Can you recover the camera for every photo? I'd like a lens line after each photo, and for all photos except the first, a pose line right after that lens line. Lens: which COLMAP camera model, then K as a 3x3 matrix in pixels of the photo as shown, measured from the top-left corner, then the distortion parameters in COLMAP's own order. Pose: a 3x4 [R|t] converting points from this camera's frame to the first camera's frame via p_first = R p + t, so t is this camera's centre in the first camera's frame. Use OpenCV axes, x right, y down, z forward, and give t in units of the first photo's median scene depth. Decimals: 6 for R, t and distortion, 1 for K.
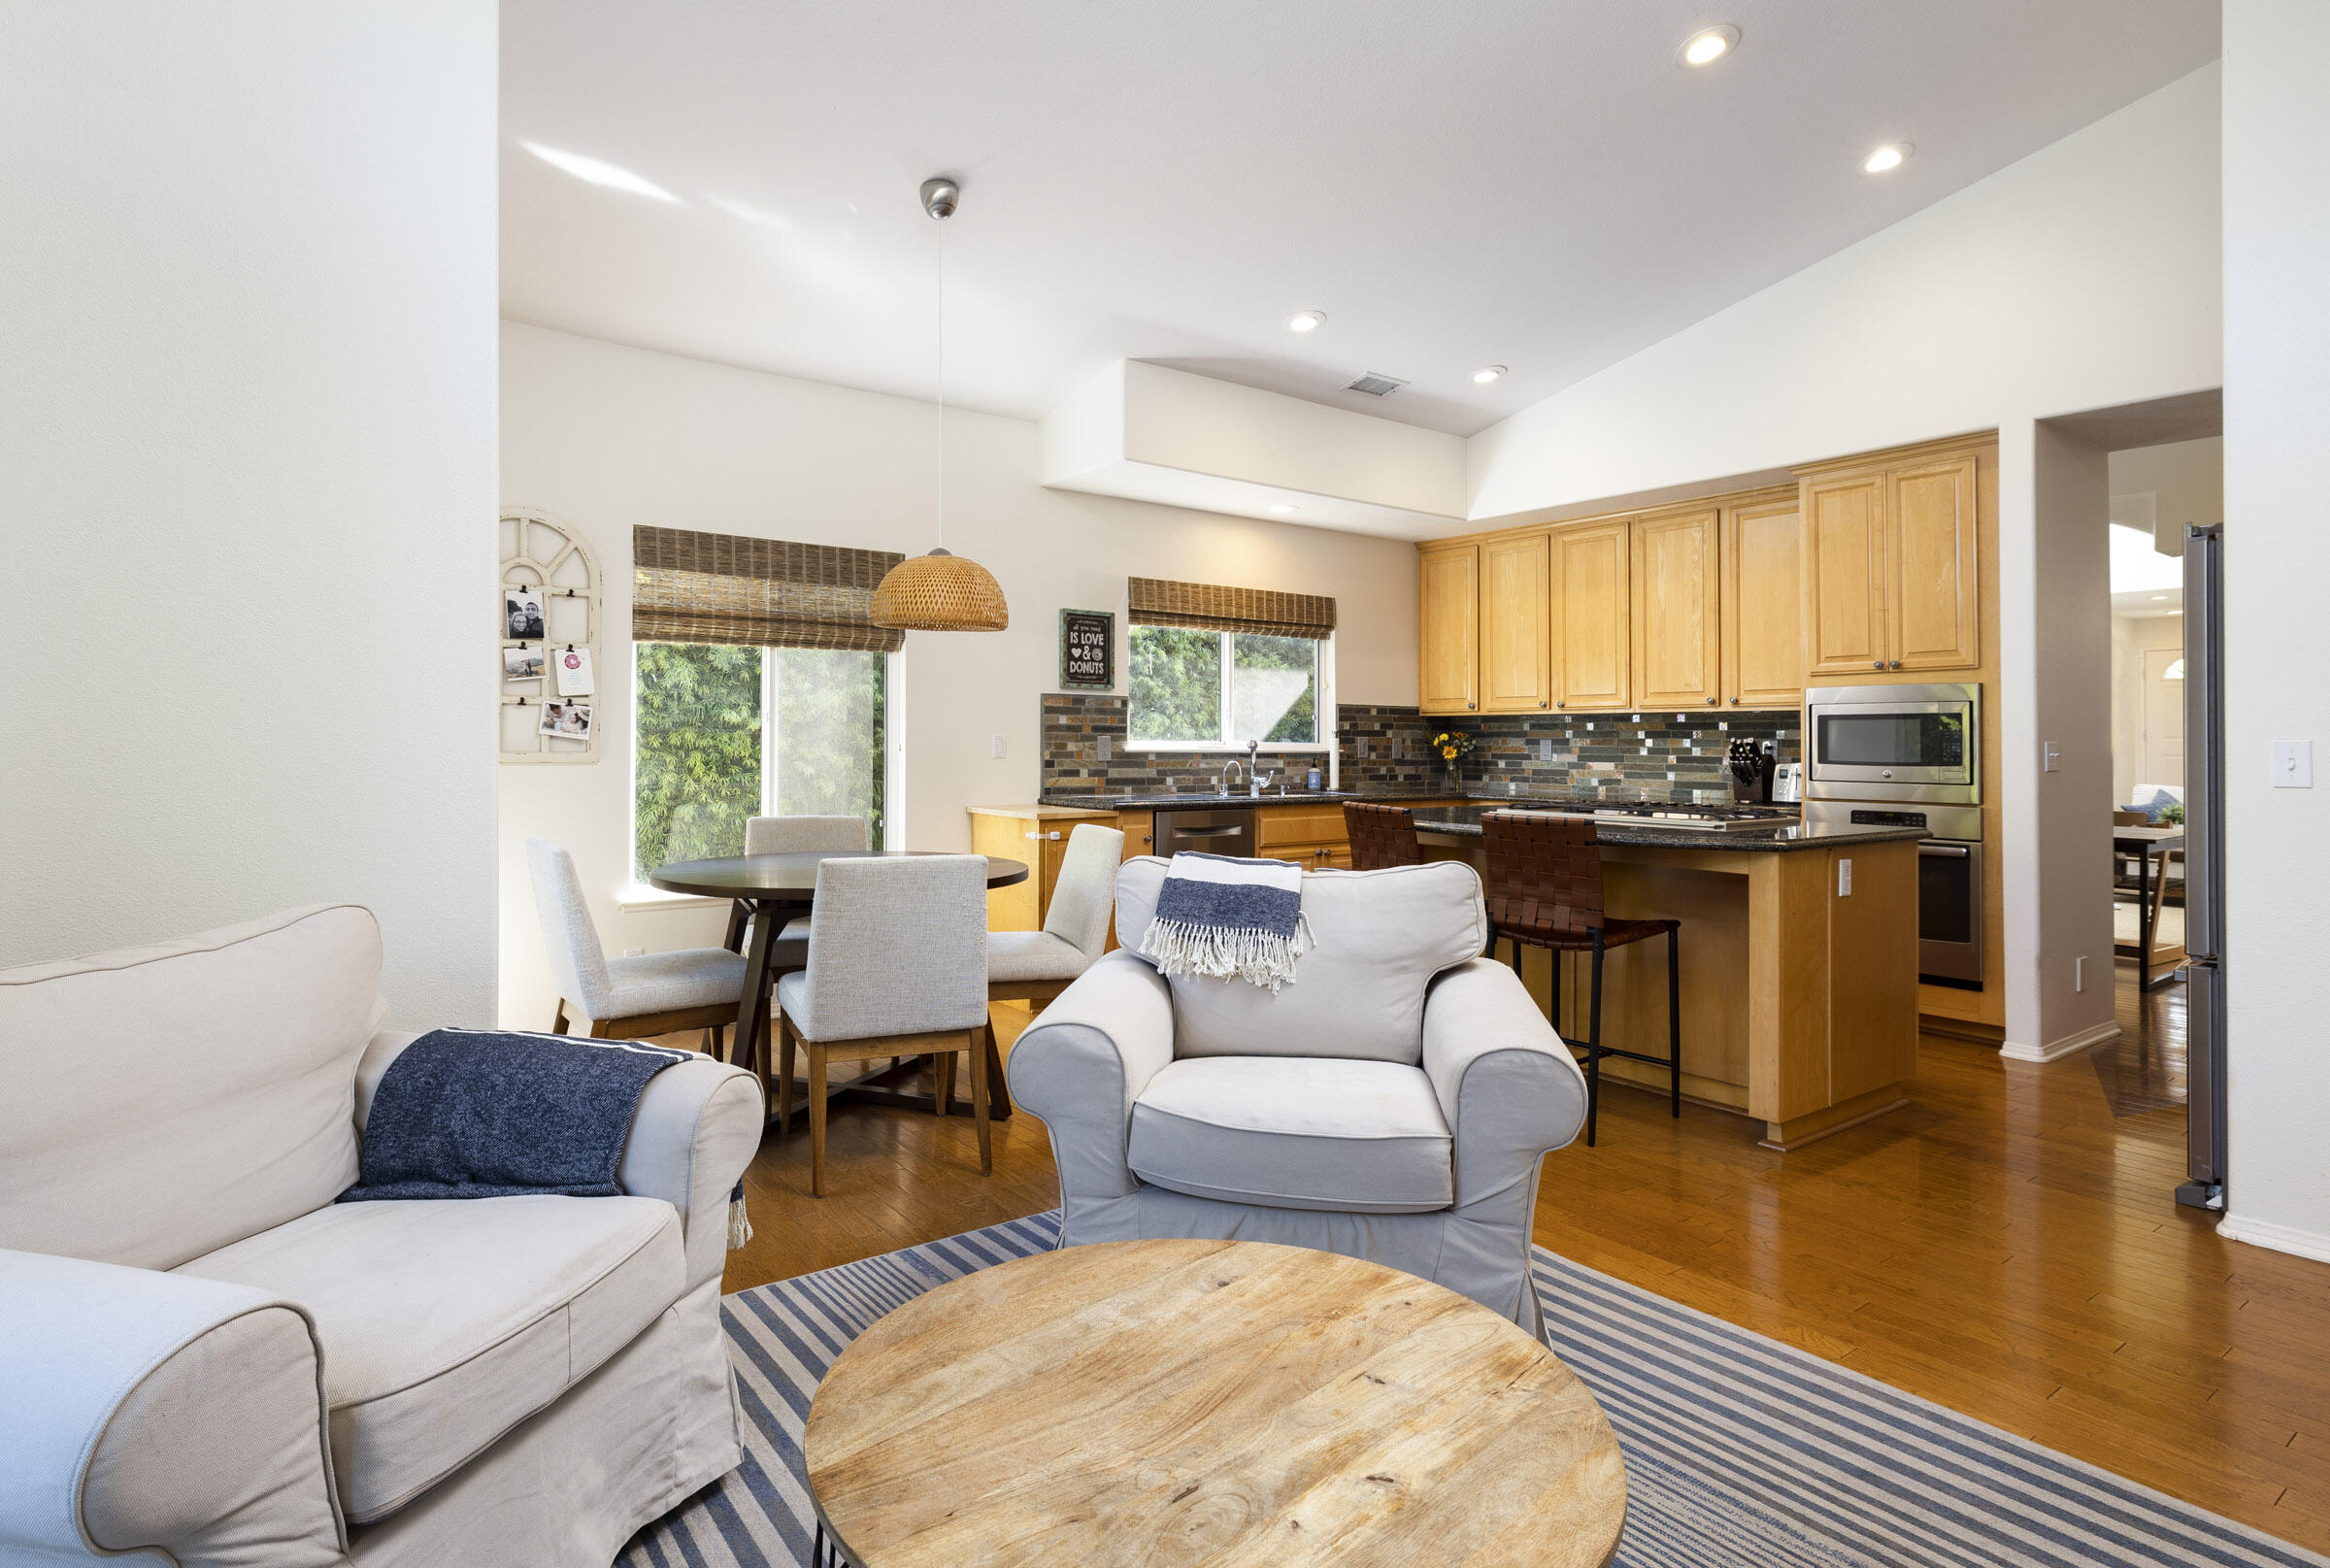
lens RADIAL K [[1225.4, 0, 1125.2], [0, 1225.4, 722.6], [0, 0, 1]] dist [0.000268, 0.000725]
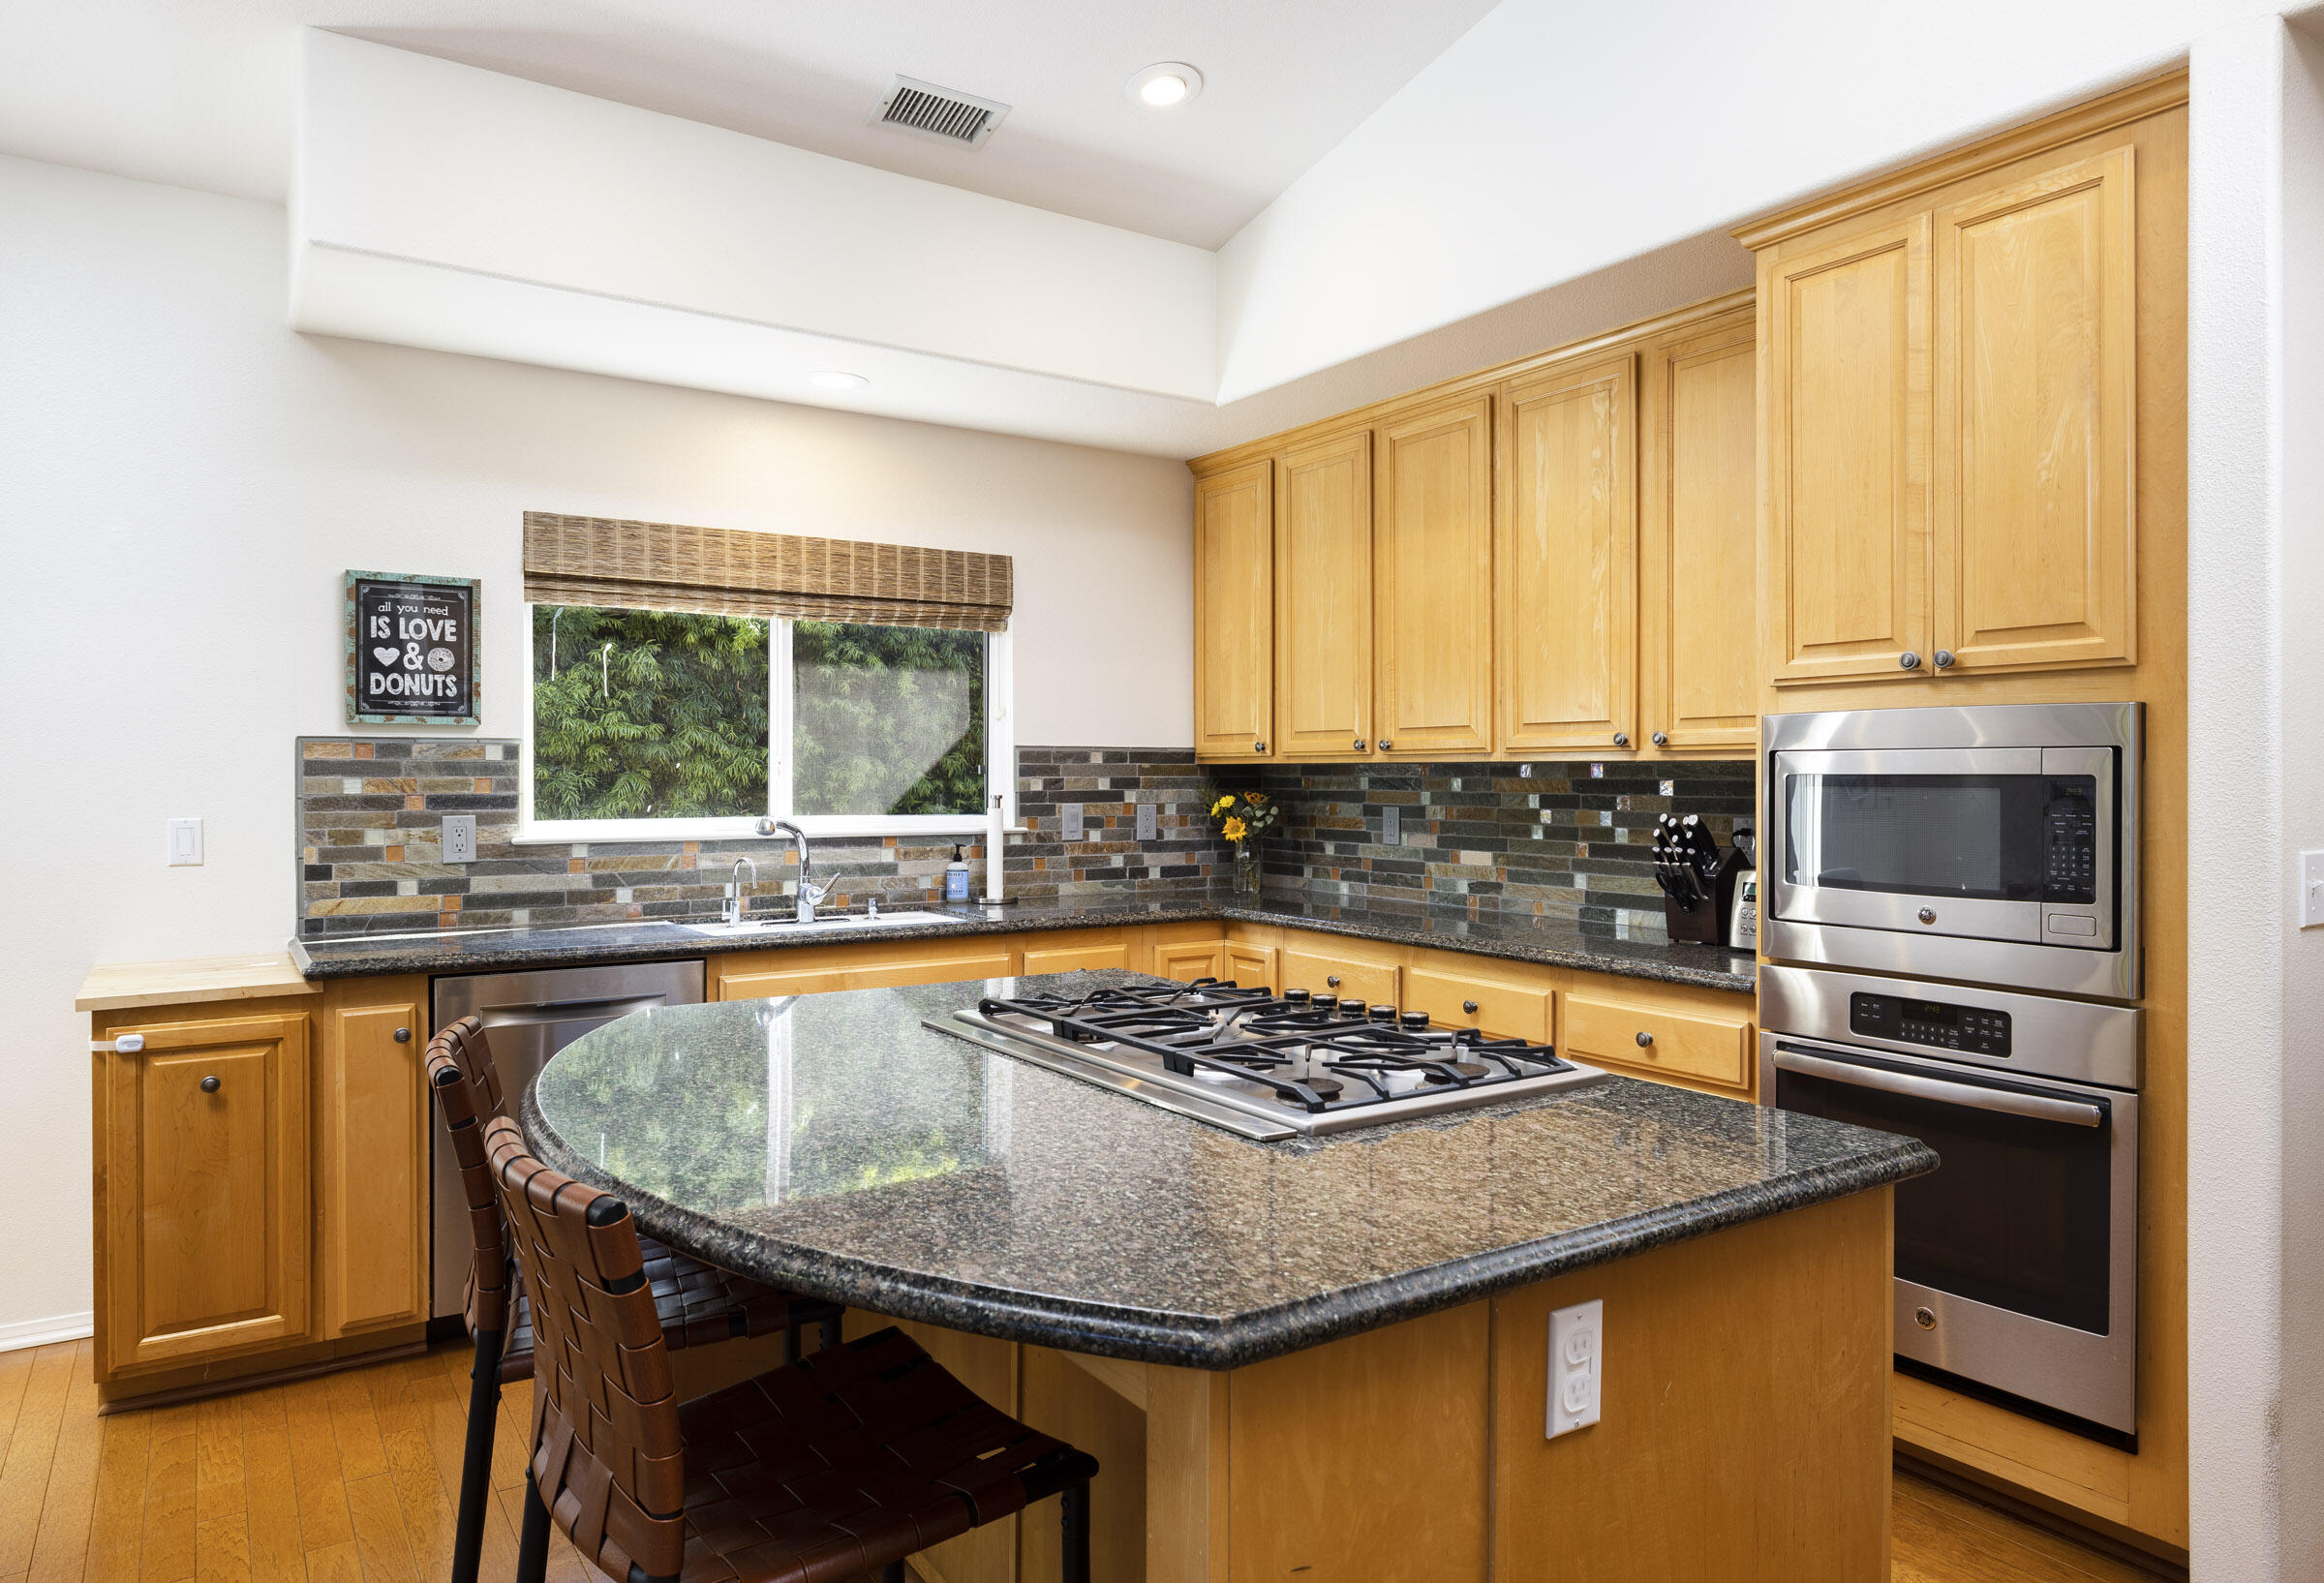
lens RADIAL K [[1437.4, 0, 1163.4], [0, 1437.4, 792.3], [0, 0, 1]] dist [-0.000995, -0.003603]
pose [[0.999317, -0.005759, -0.036493, 0.288938], [0.006870, 0.999514, 0.030397, -0.014611], [0.036300, -0.030627, 0.998871, 0.377260]]
